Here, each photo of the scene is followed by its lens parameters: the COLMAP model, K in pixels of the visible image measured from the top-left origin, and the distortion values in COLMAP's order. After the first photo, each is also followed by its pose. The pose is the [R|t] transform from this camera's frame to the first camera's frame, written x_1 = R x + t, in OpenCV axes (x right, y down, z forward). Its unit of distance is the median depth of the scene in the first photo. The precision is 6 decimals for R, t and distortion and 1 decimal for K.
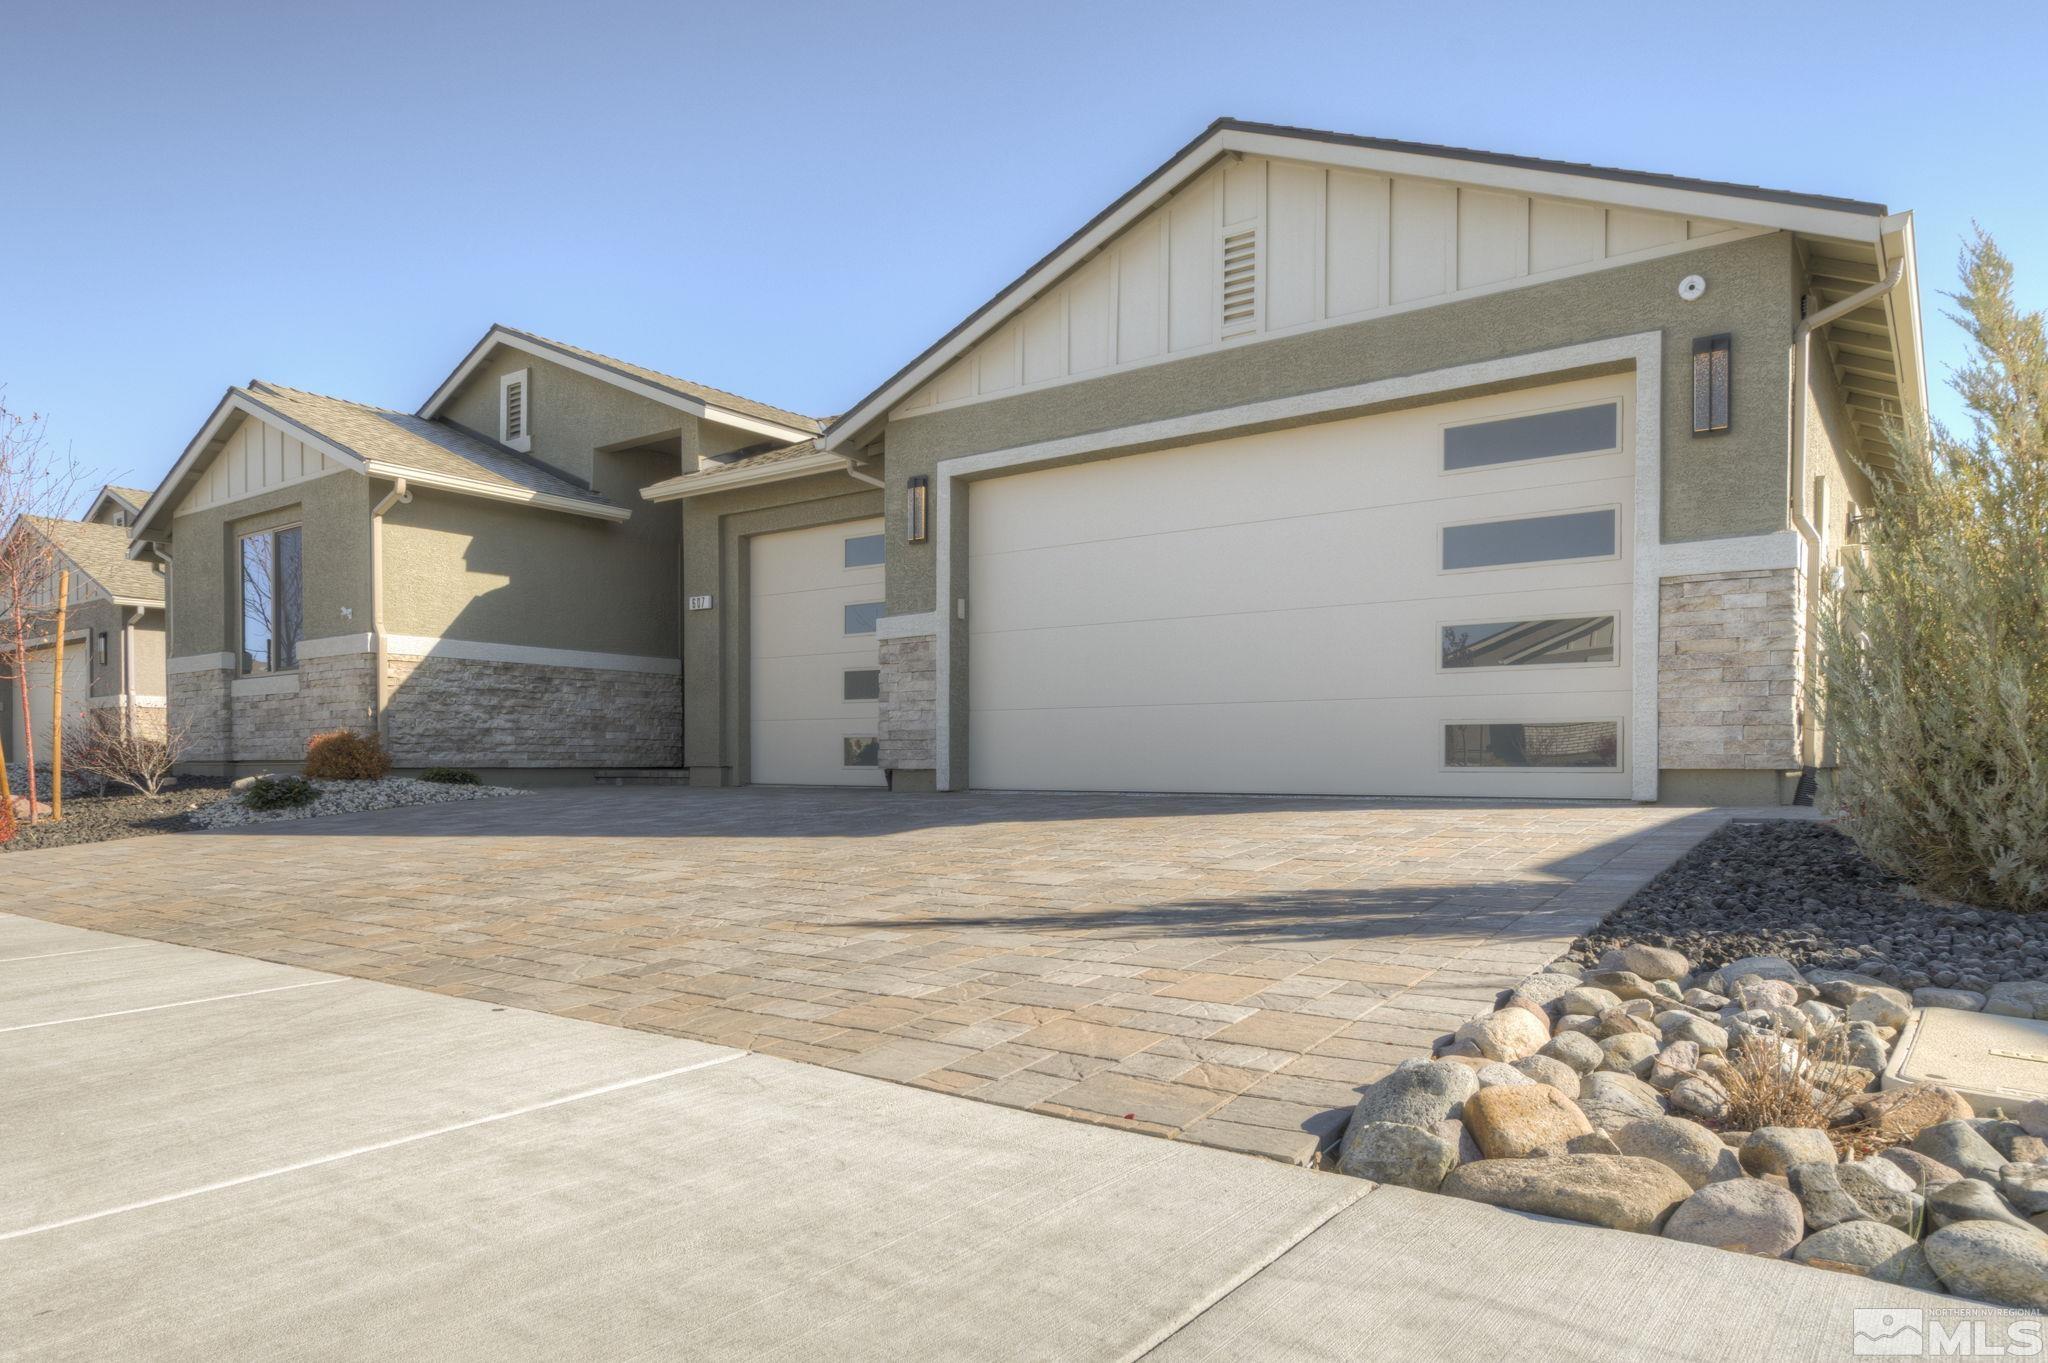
lens RADIAL K [[1311.6, 0, 939.3], [0, 1311.6, 797.5], [0, 0, 1]] dist [-0.007035, -0.000725]
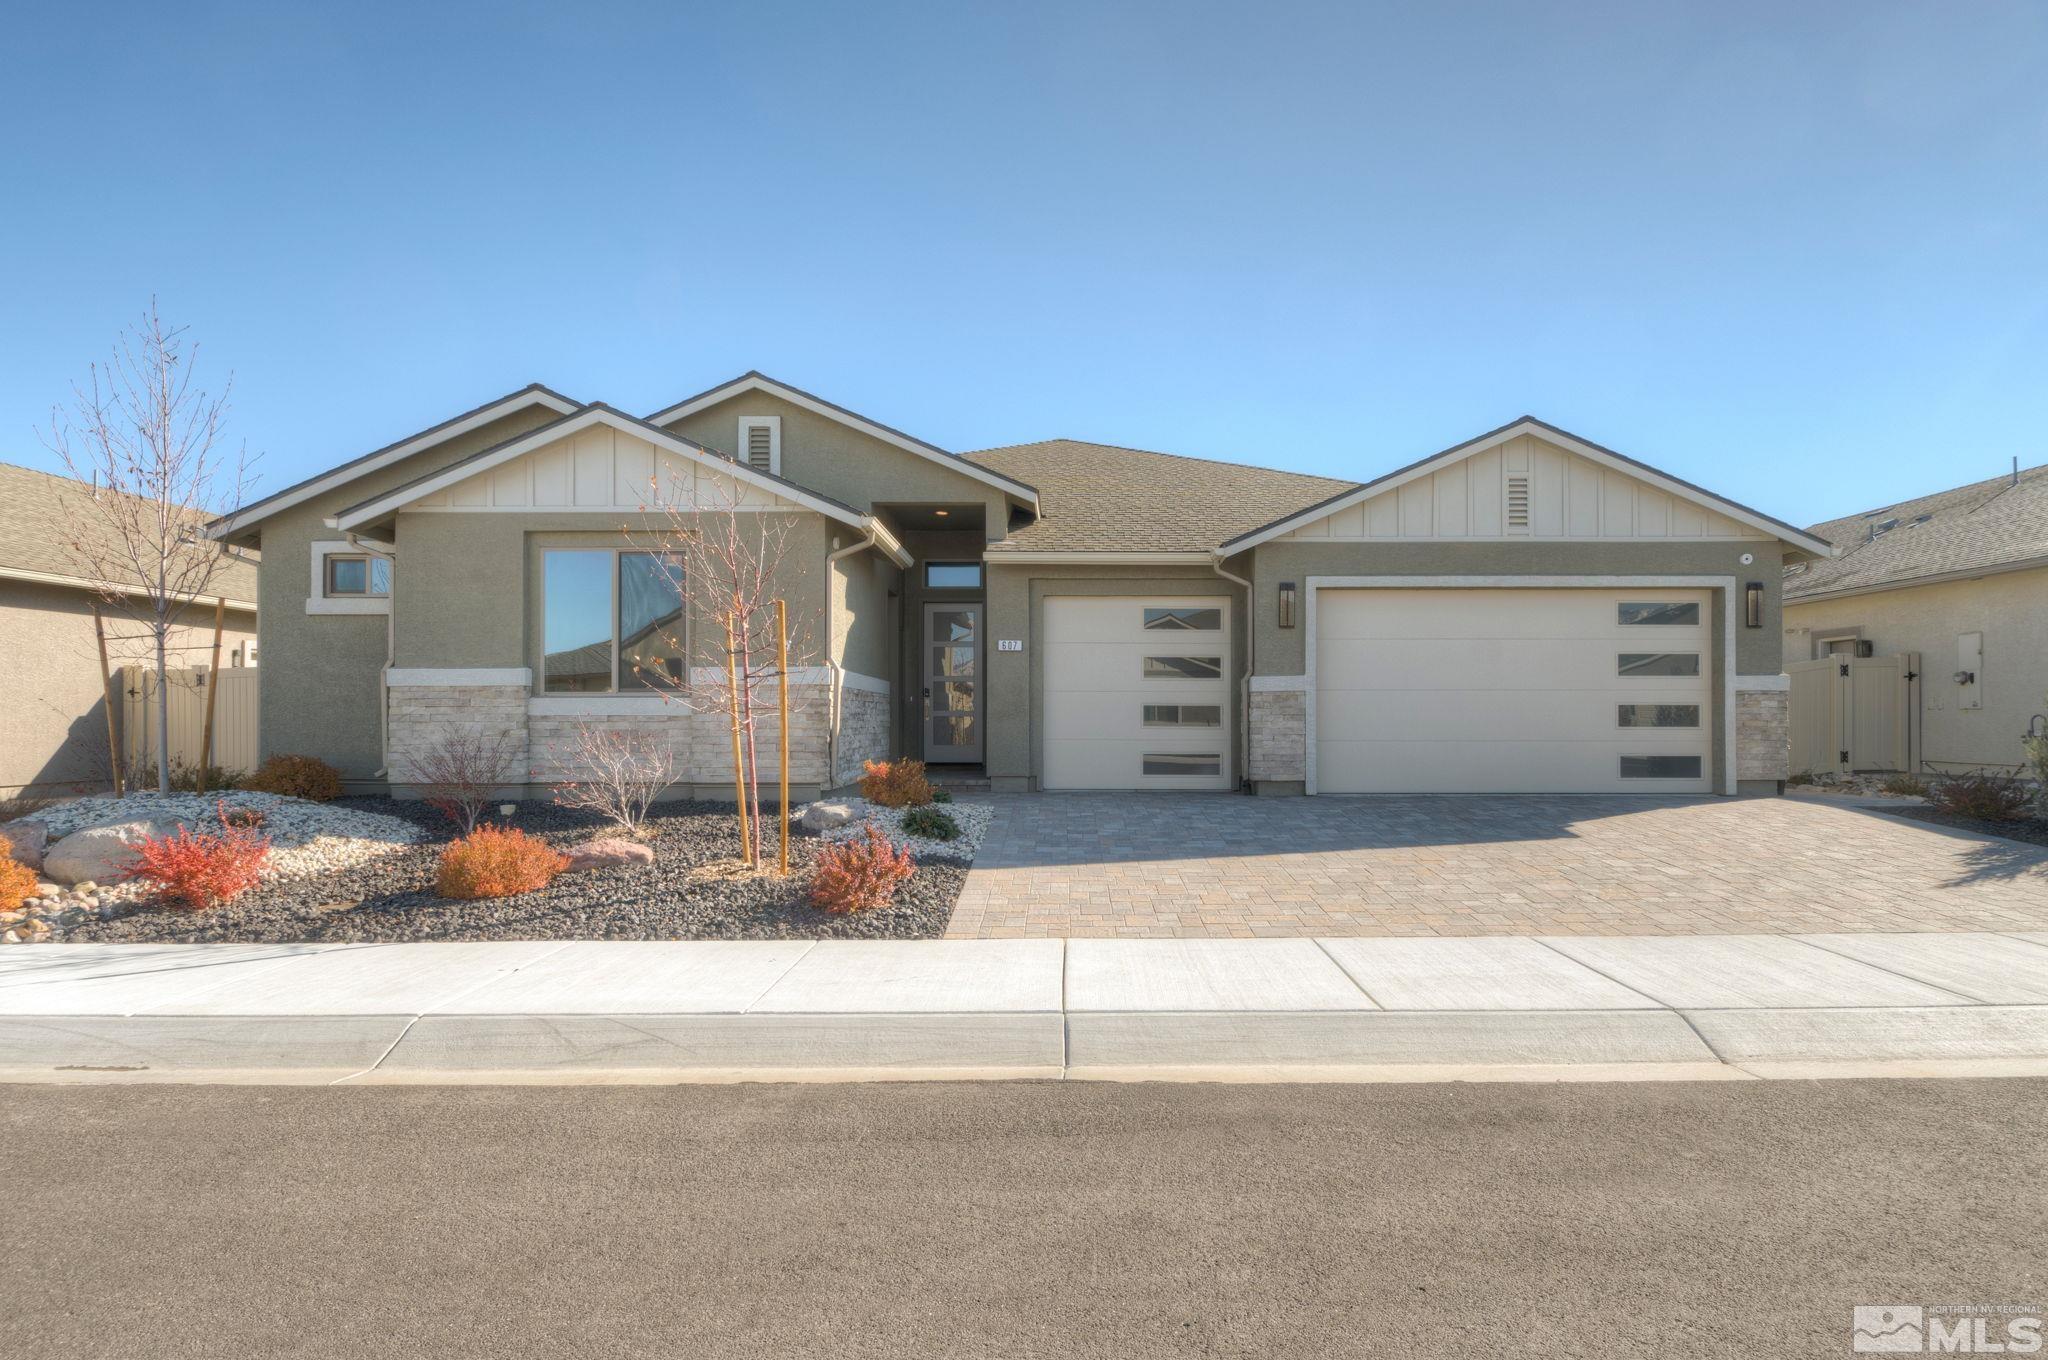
lens RADIAL K [[1086.3, 0, 1068.0], [0, 1086.3, 727.6], [0, 0, 1]] dist [0.001160, -0.000086]
pose [[0.783045, -0.003240, 0.621957, -1.132989], [0.015593, 0.999774, -0.014422, -0.079129], [-0.621770, 0.020991, 0.782919, 0.229061]]
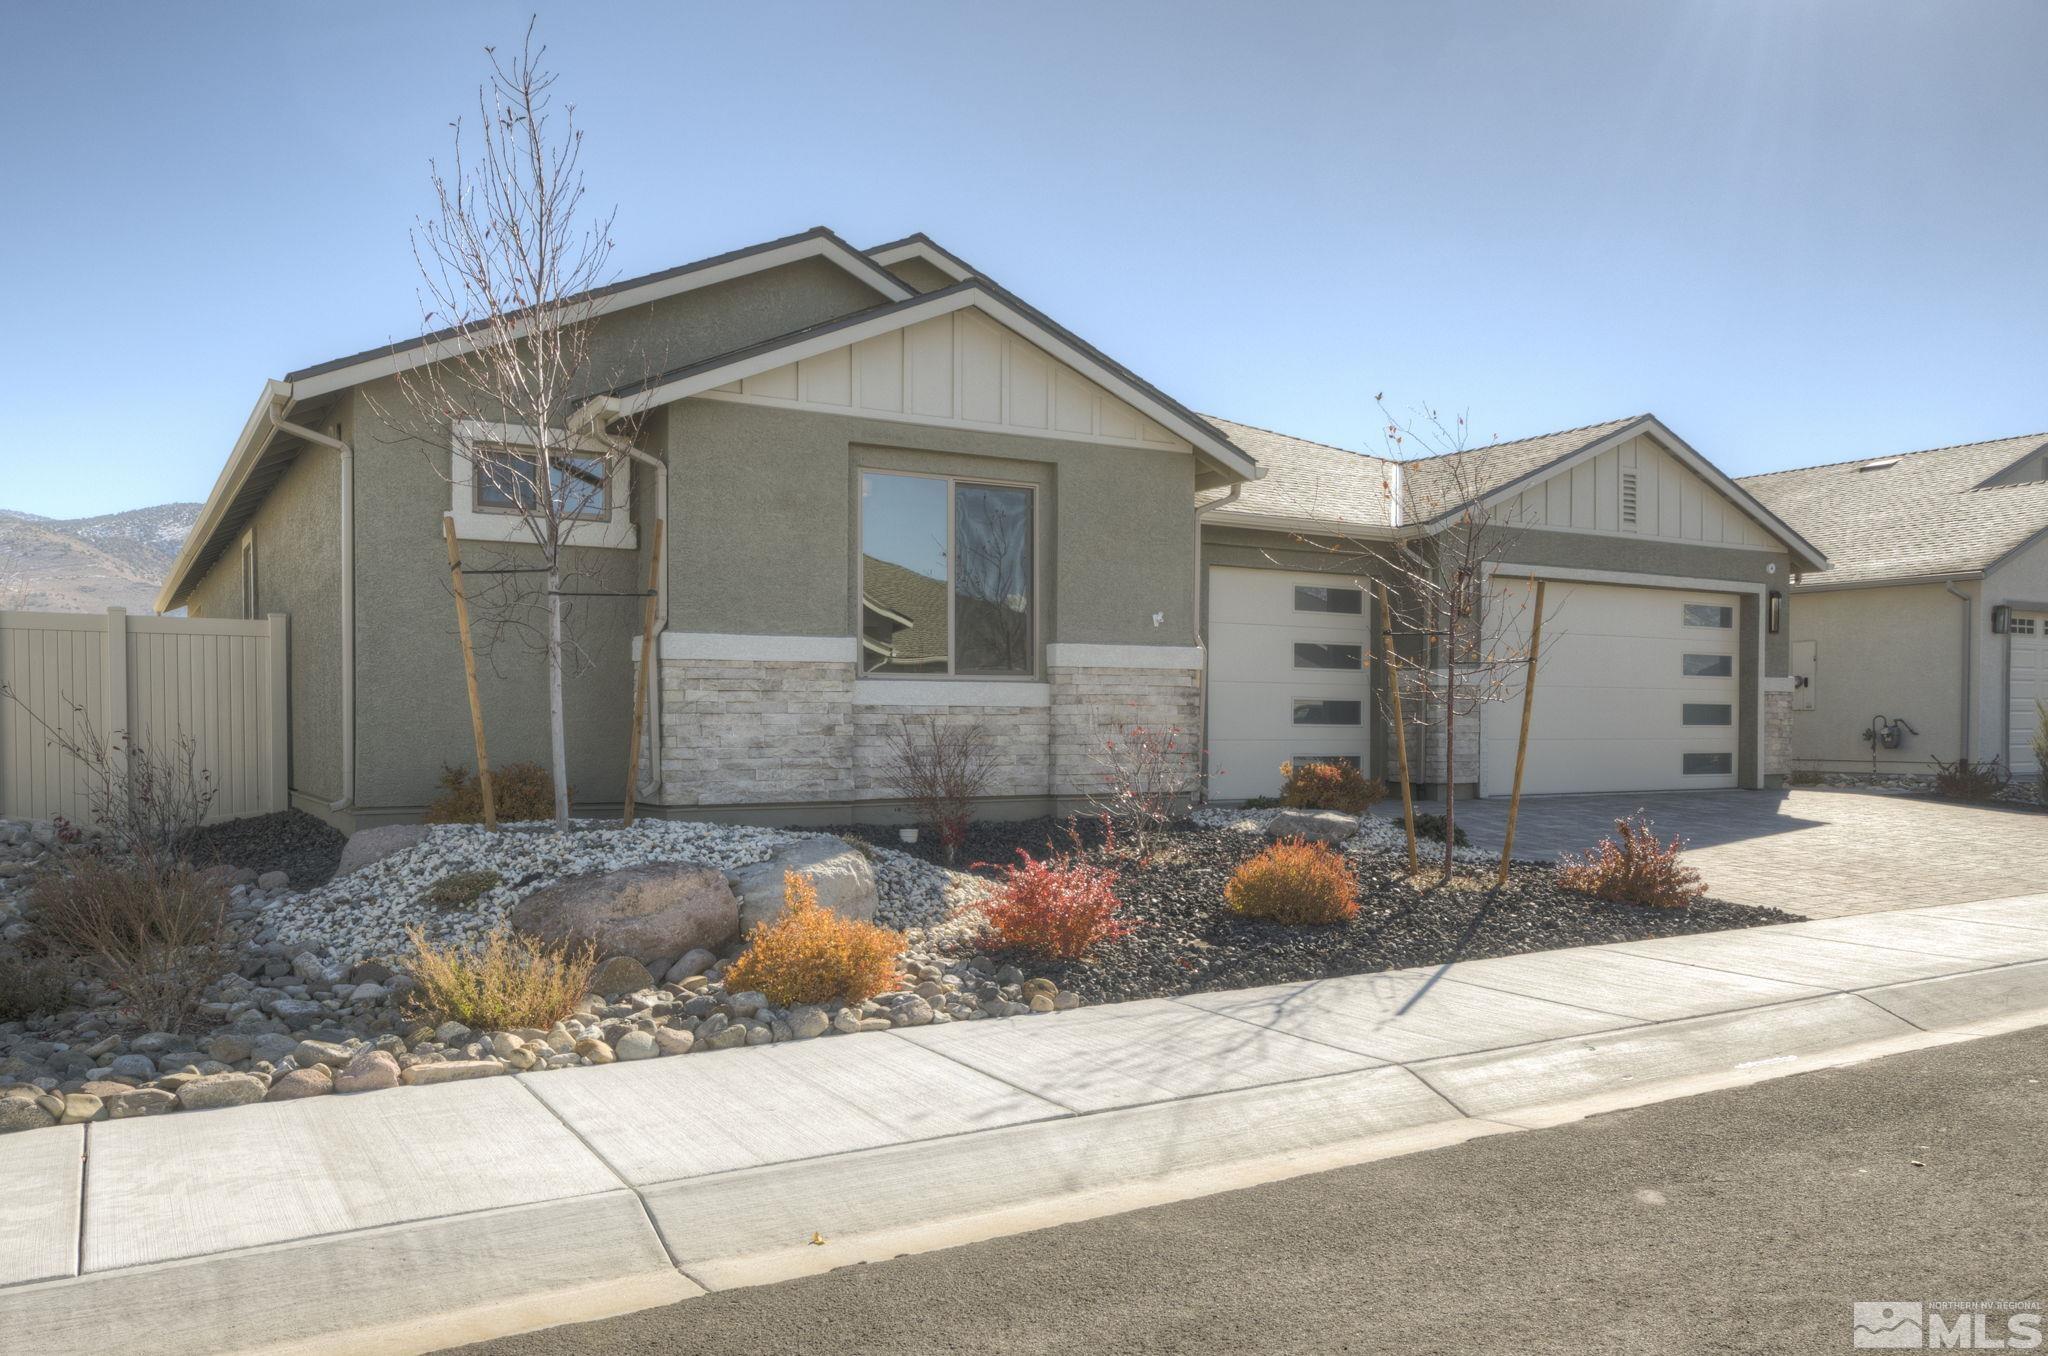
lens RADIAL K [[1552.2, 0, 1057.9], [0, 1552.2, 770.1], [0, 0, 1]] dist [-0.000305, 0.005885]
pose [[0.339432, -0.025605, 0.940282, -1.951401], [0.022538, 0.999564, 0.019084, -0.088102], [-0.940361, 0.014714, 0.339861, 0.993808]]
